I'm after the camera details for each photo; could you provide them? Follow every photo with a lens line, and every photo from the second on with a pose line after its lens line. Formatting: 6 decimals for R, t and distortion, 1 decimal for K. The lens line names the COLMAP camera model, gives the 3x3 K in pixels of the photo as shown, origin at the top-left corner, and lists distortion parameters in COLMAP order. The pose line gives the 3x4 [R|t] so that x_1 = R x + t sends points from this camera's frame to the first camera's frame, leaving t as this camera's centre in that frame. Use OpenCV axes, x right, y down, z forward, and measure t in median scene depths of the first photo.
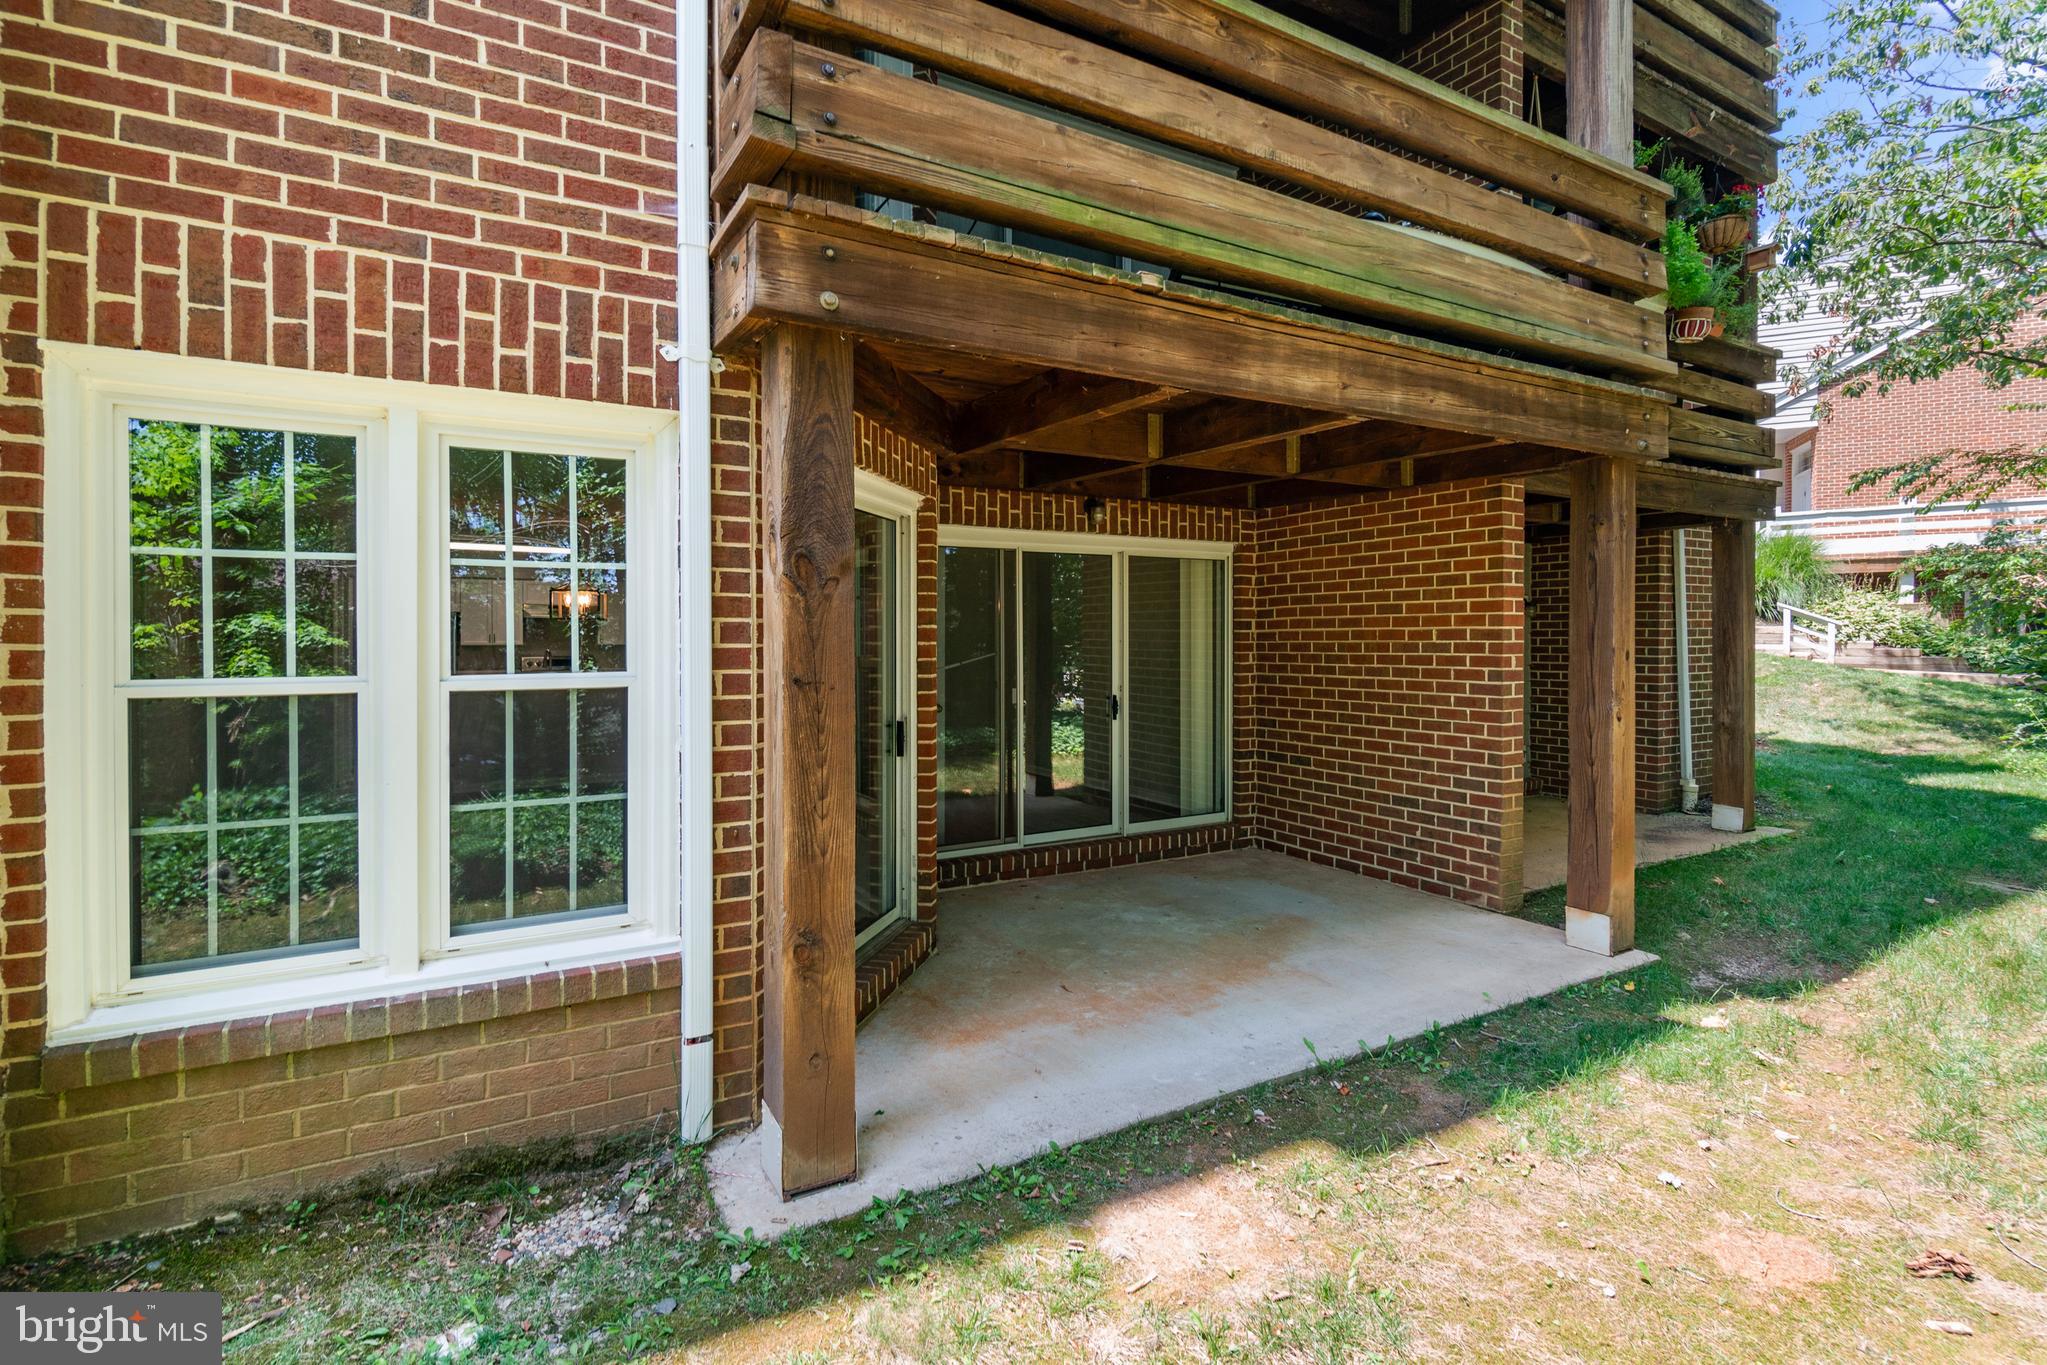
lens RADIAL K [[888.7, 0, 979.1], [0, 888.7, 669.2], [0, 0, 1]] dist [-0.006367, 0.002354]
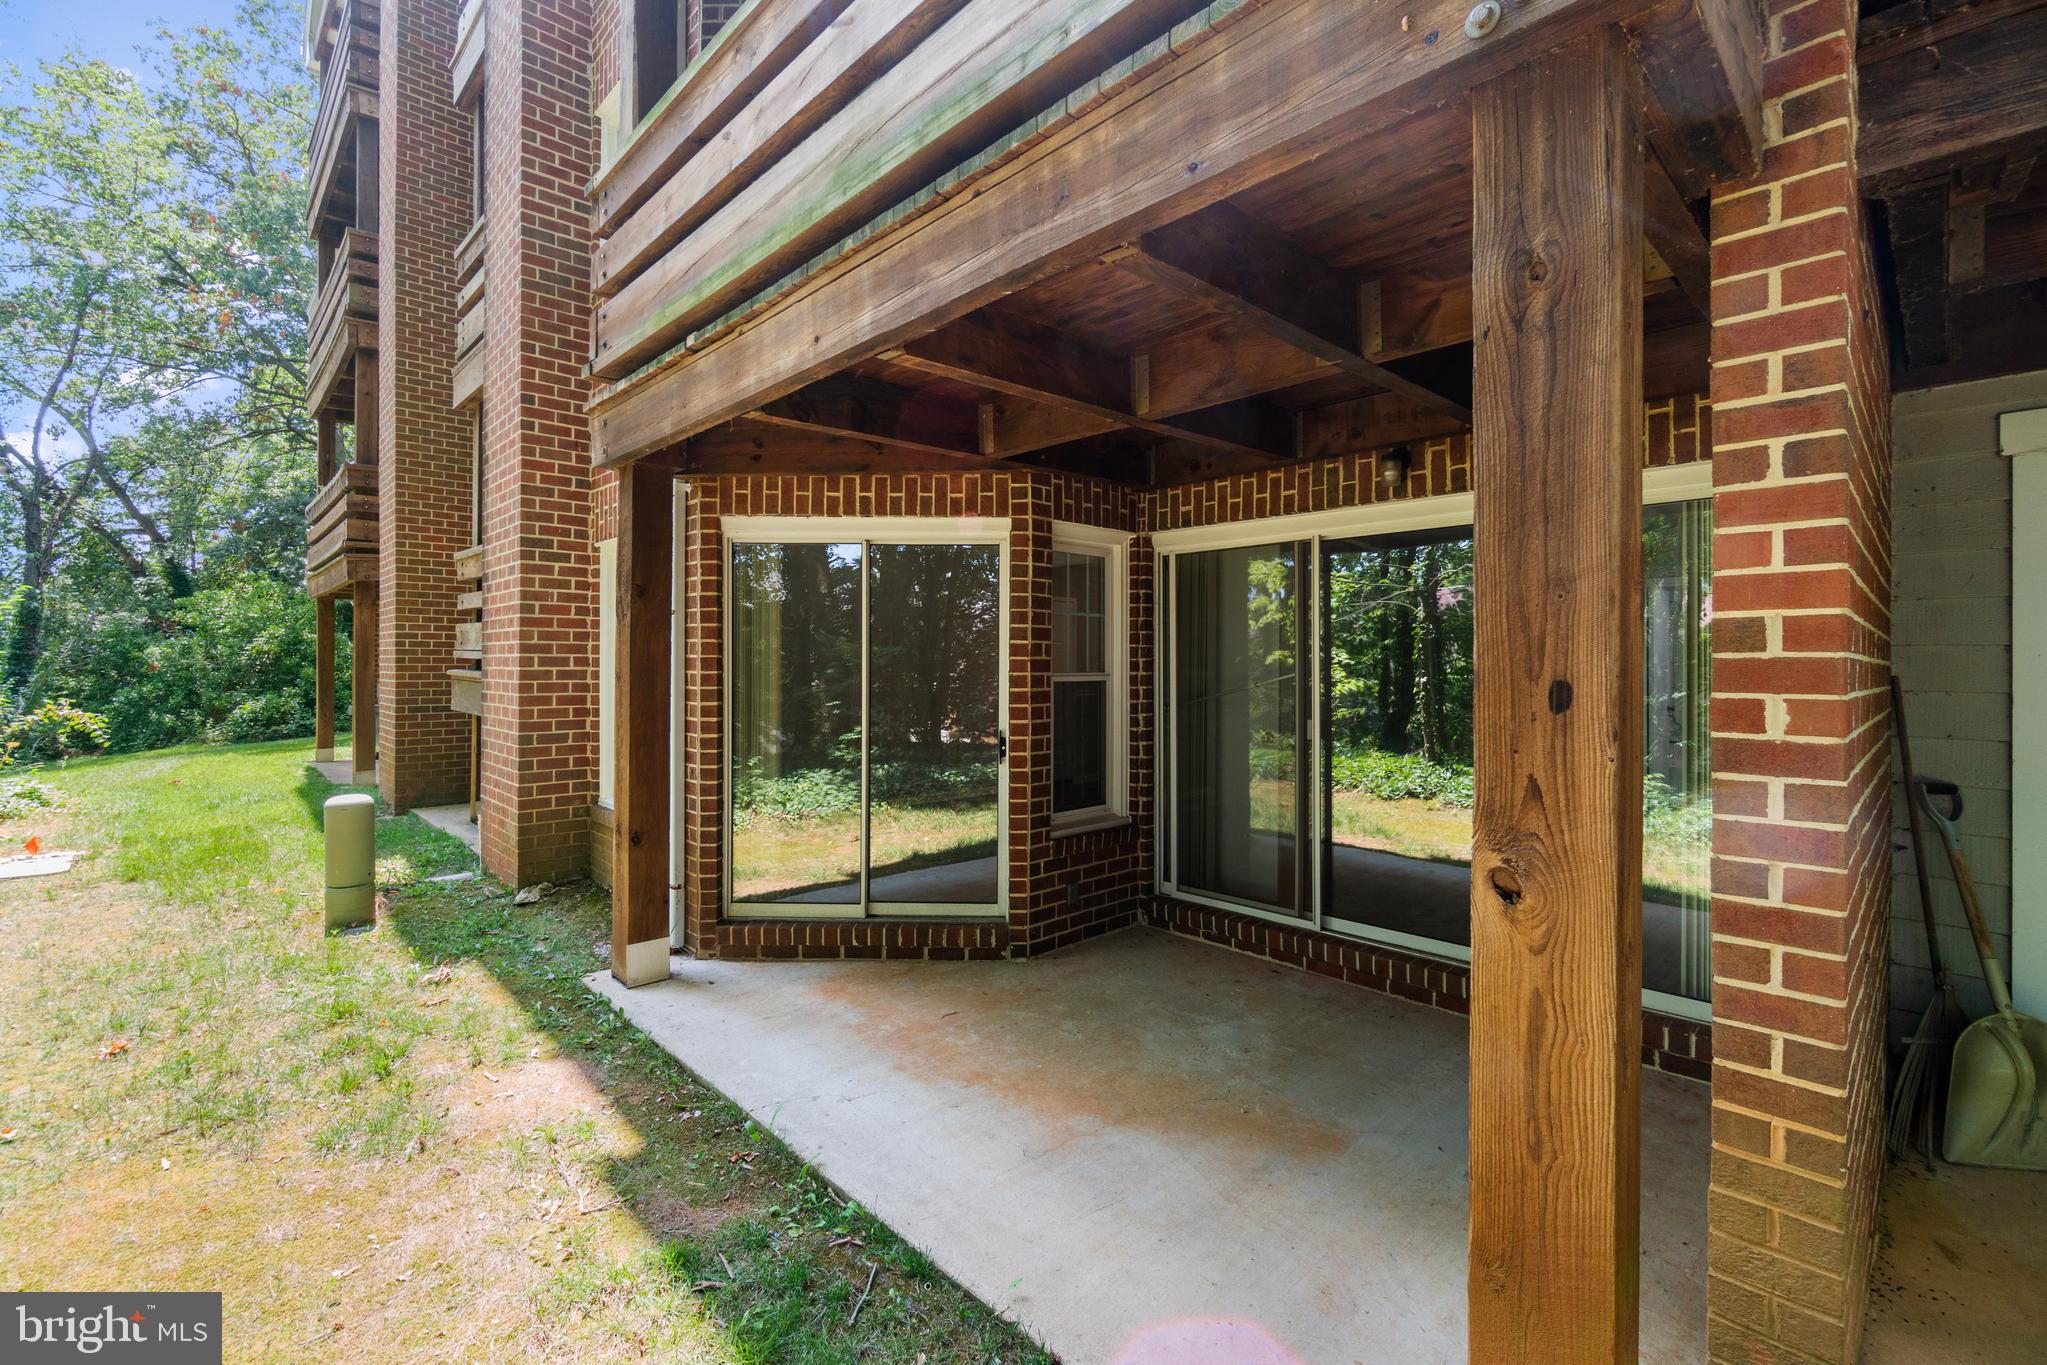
lens RADIAL K [[888.7, 0, 1020.2], [0, 888.7, 669.4], [0, 0, 1]] dist [-0.006367, 0.002354]
pose [[0.274447, 0.000149, -0.961602, 1.205939], [-0.035406, 0.999323, -0.009950, -0.007264], [0.960950, 0.036777, 0.274266, 0.920082]]
